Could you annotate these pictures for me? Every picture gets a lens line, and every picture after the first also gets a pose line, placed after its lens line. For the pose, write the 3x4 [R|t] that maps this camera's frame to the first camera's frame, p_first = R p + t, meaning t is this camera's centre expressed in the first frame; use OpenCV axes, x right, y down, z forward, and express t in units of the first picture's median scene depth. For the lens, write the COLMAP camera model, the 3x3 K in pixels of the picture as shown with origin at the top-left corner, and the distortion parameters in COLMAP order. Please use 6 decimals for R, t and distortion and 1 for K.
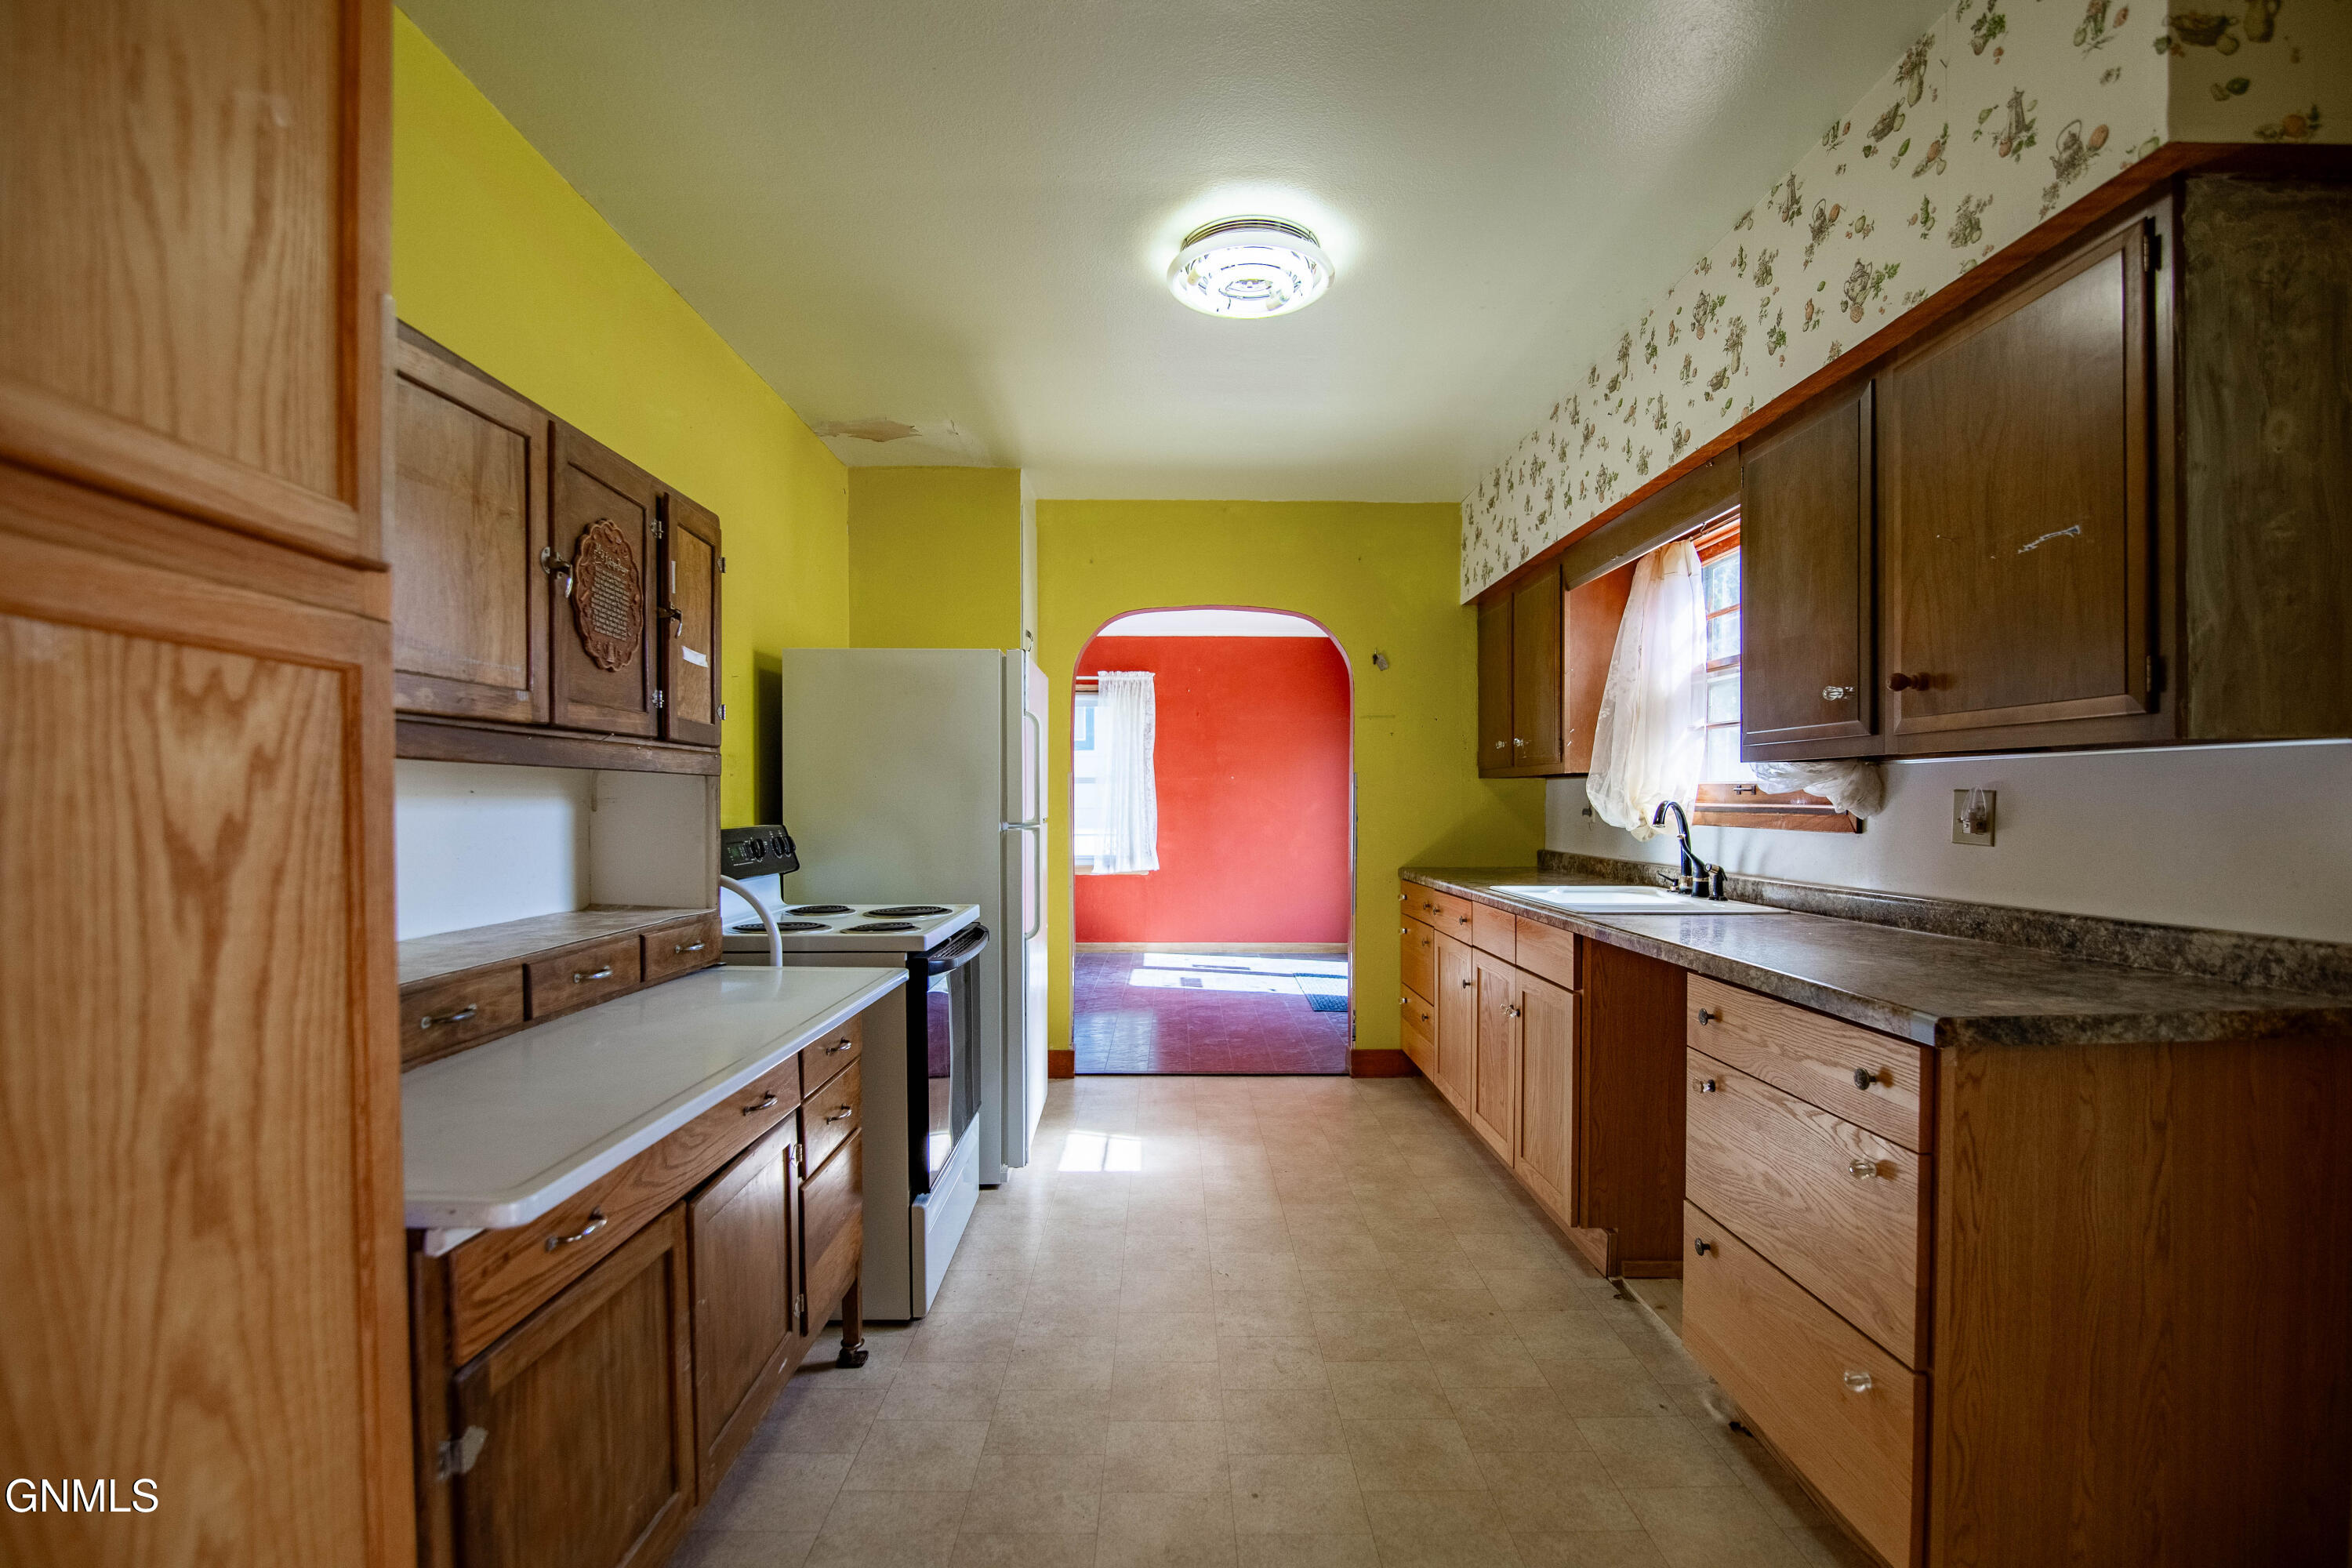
lens RADIAL K [[1108.3, 0, 1204.1], [0, 1108.3, 825.6], [0, 0, 1]] dist [-0.019728, 0.000781]
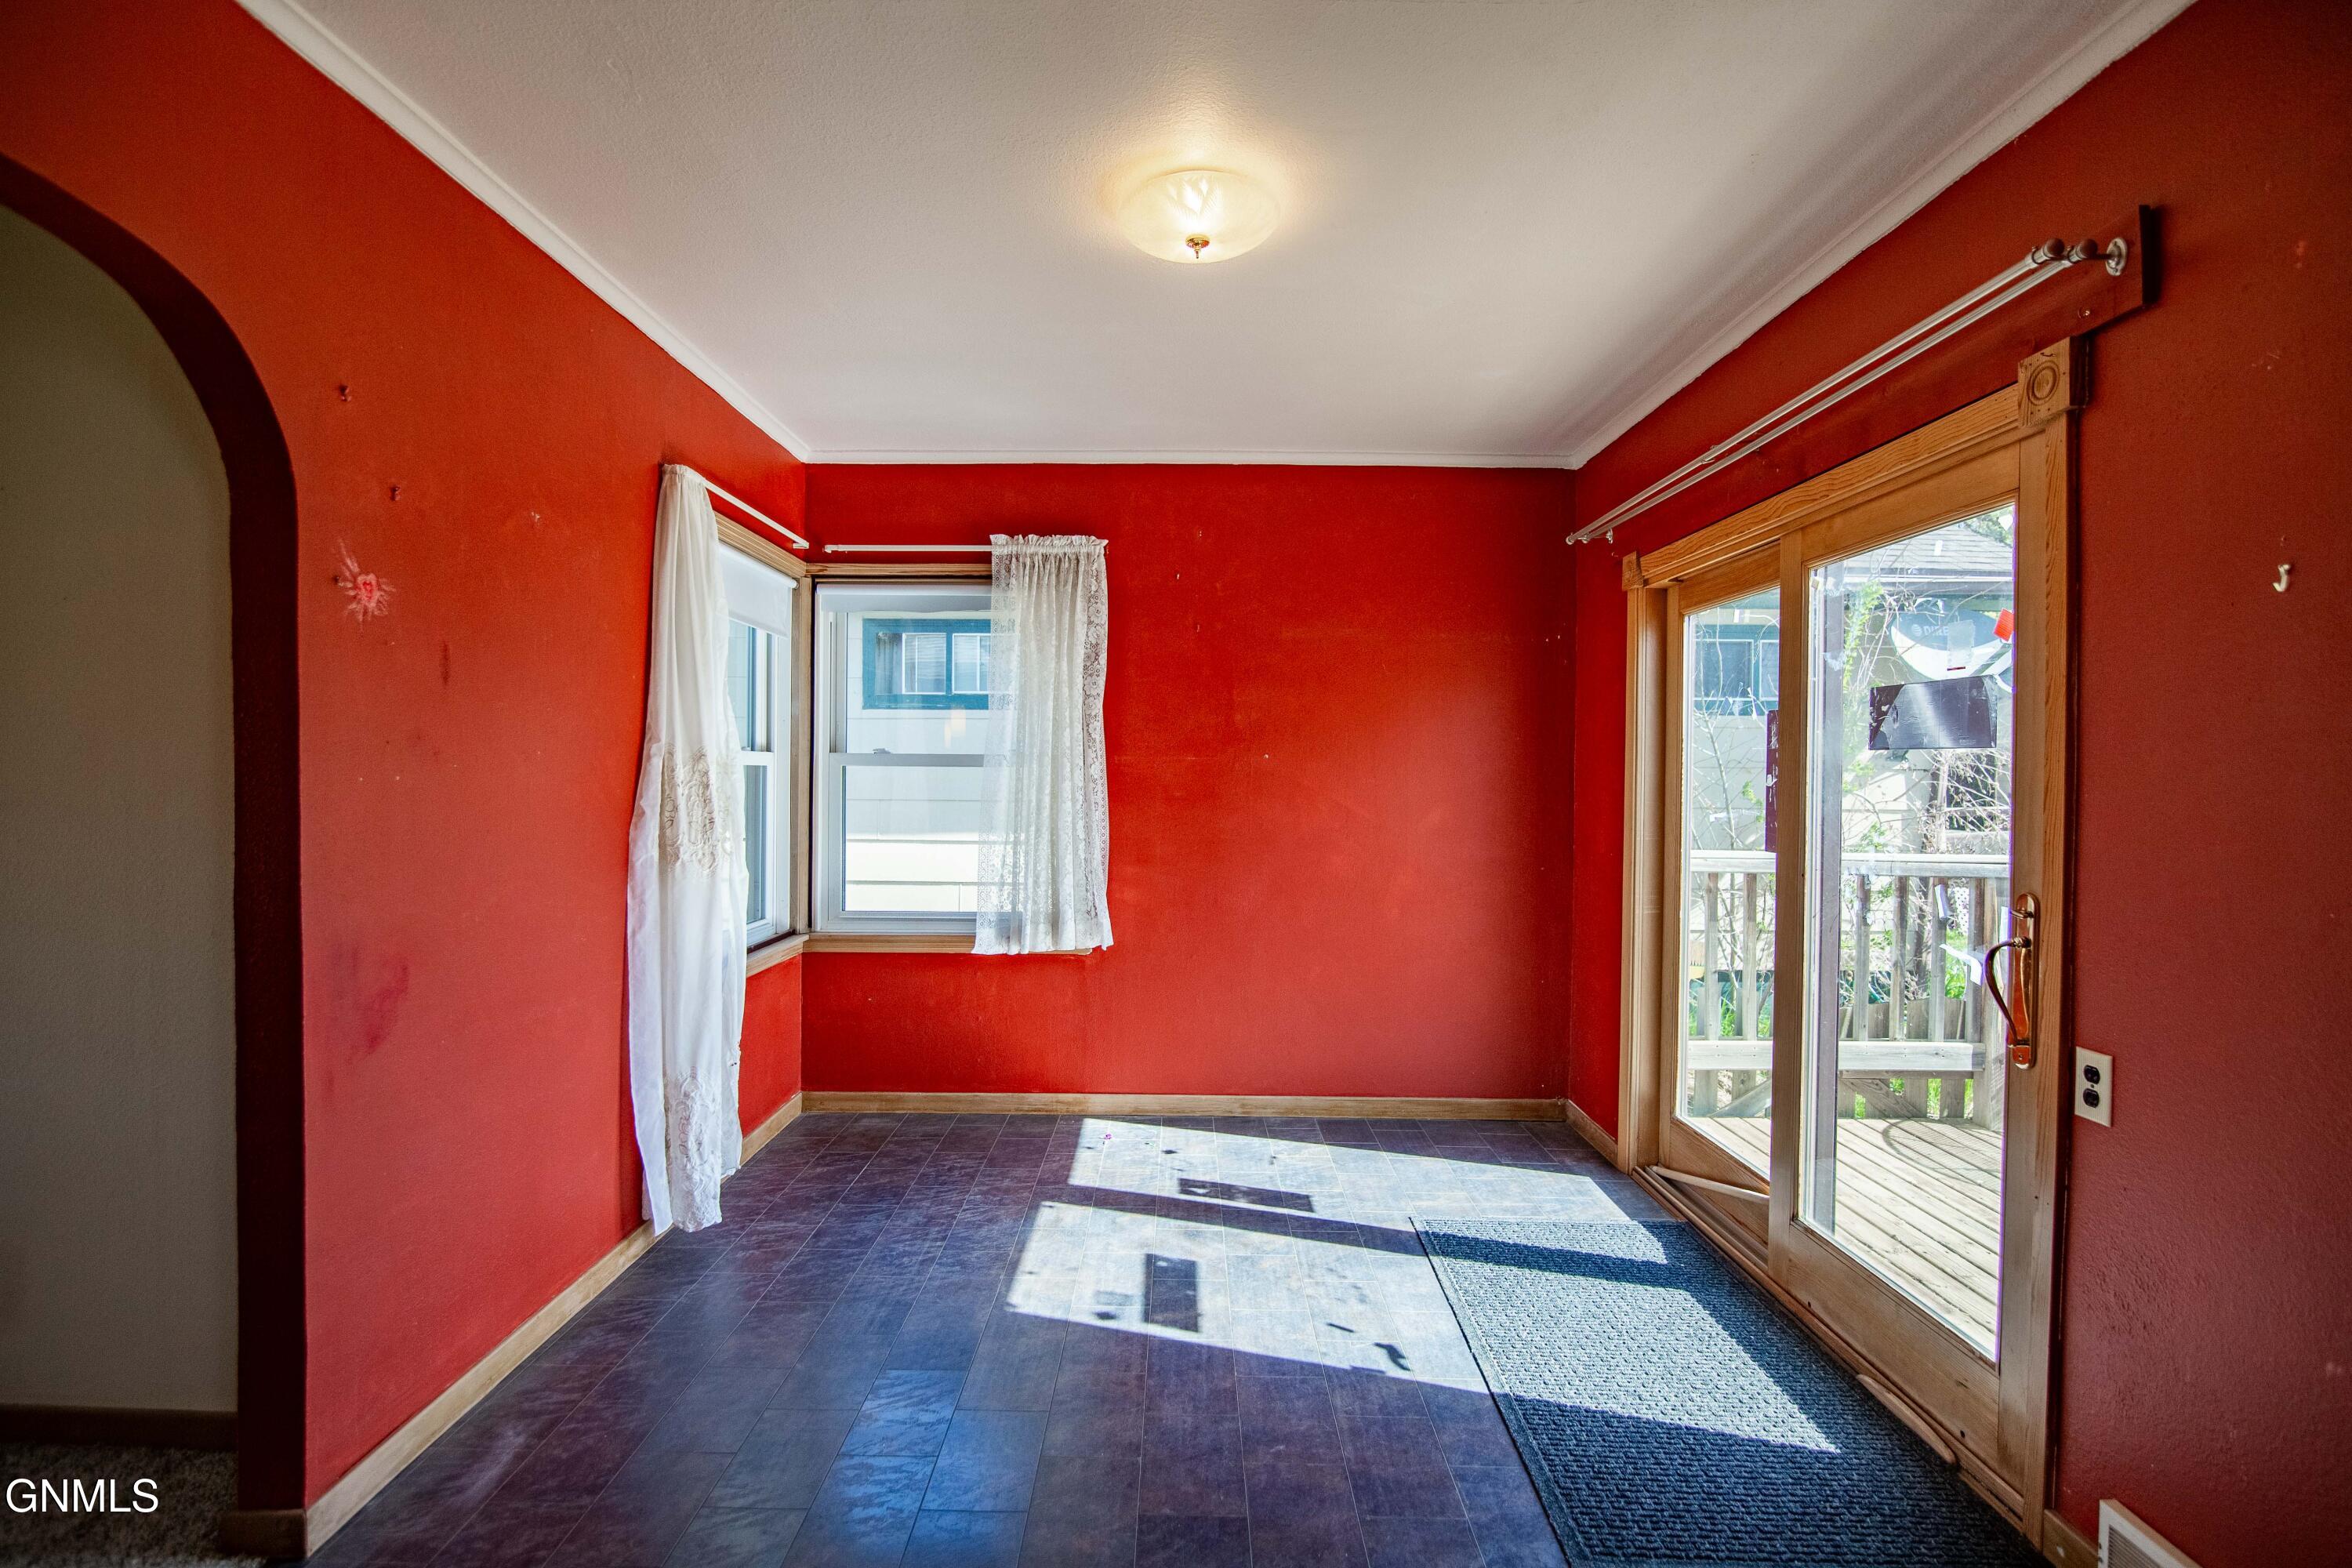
lens RADIAL K [[1108.3, 0, 1164.3], [0, 1108.3, 786.1], [0, 0, 1]] dist [-0.019728, 0.000781]
pose [[0.998478, 0.008776, -0.054447, 0.075174], [-0.009320, 0.999909, -0.009754, -0.269769], [0.054356, 0.010246, 0.998469, 5.513789]]
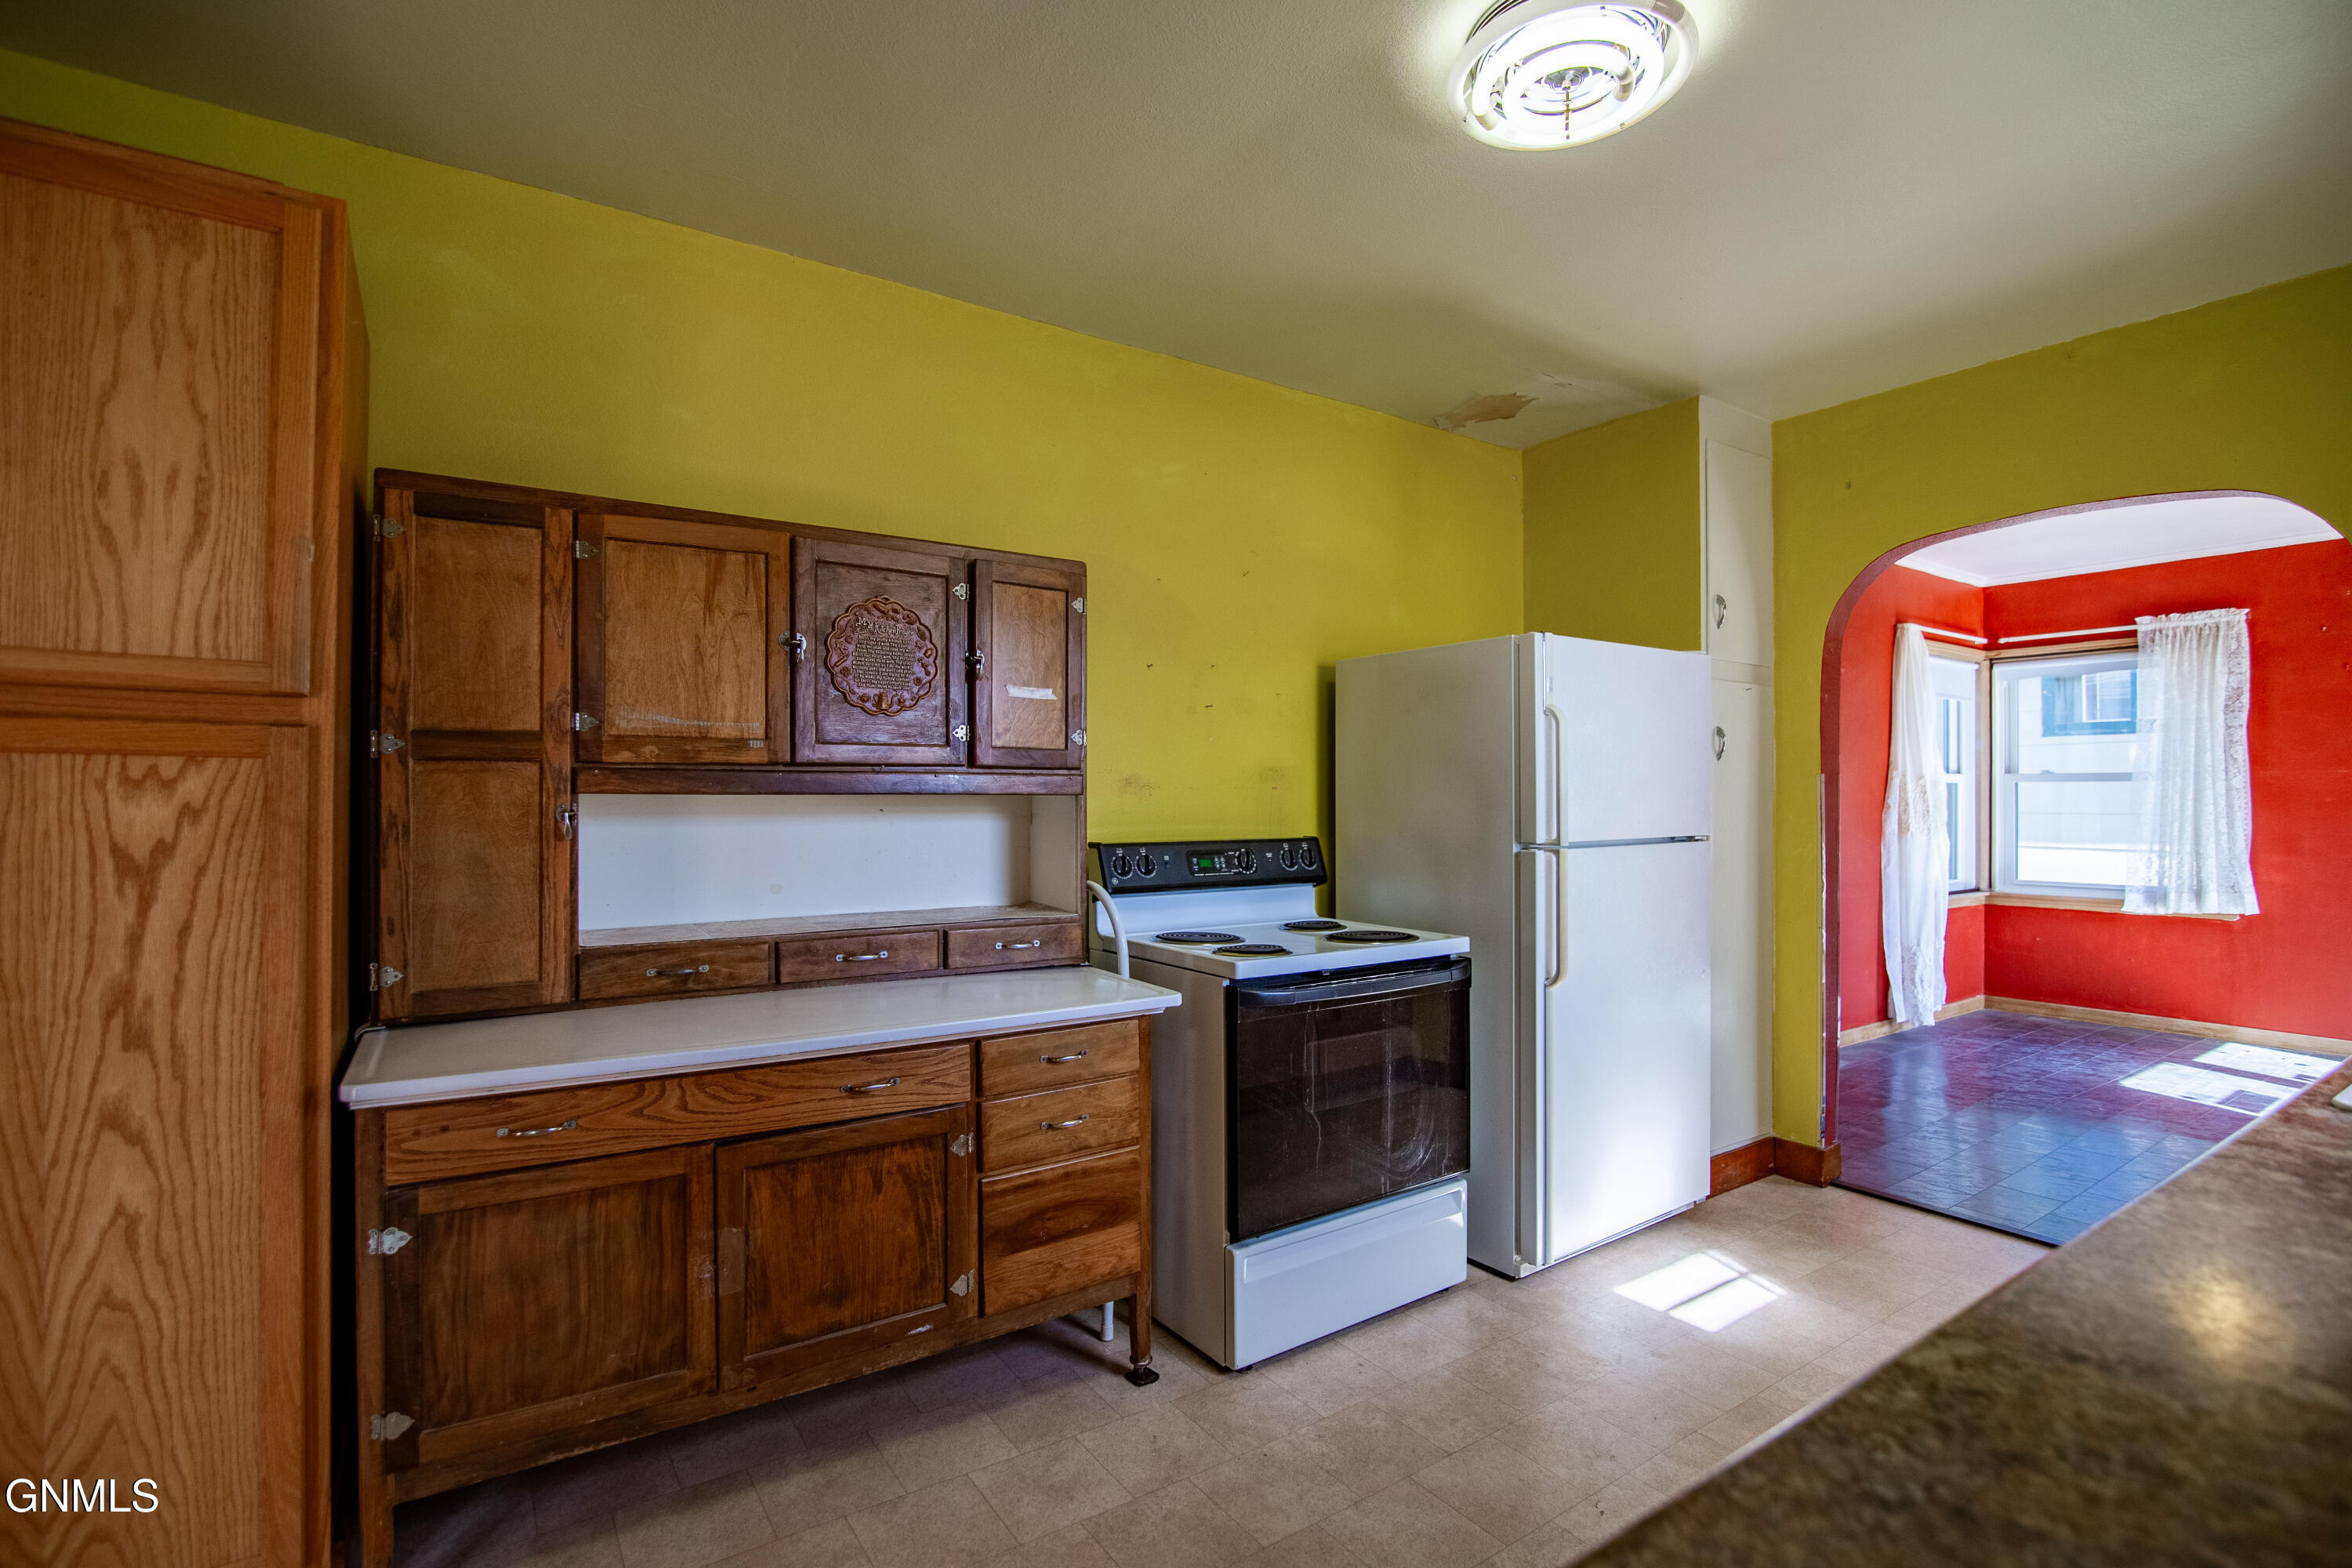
lens RADIAL K [[1108.3, 0, 1161.5], [0, 1108.3, 790.5], [0, 0, 1]] dist [-0.019728, 0.000781]
pose [[0.532582, -0.004383, -0.846367, 1.620853], [-0.019345, 0.999662, -0.017350, -0.092471], [0.846157, 0.025613, 0.532317, 1.402194]]
